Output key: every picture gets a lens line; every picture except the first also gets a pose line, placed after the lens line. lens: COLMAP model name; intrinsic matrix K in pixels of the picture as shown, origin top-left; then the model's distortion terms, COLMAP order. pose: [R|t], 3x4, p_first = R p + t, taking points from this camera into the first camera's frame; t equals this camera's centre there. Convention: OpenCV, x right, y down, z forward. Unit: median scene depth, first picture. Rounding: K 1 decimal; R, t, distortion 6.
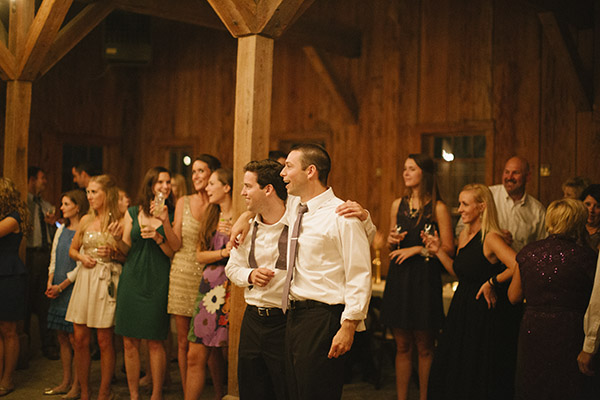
lens RADIAL K [[875.6, 0, 300.0], [0, 875.6, 197.9], [0, 0, 1]] dist [-0.119956, 0.000000]
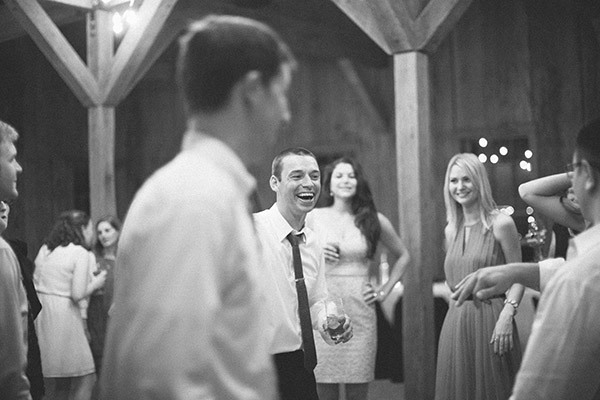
lens RADIAL K [[875.6, 0, 300.1], [0, 875.6, 200.6], [0, 0, 1]] dist [-0.119956, 0.000000]
pose [[0.988258, -0.063222, 0.139101, -0.210117], [0.064181, 0.997935, -0.002416, -0.010900], [-0.138661, 0.011315, 0.990275, 0.002362]]
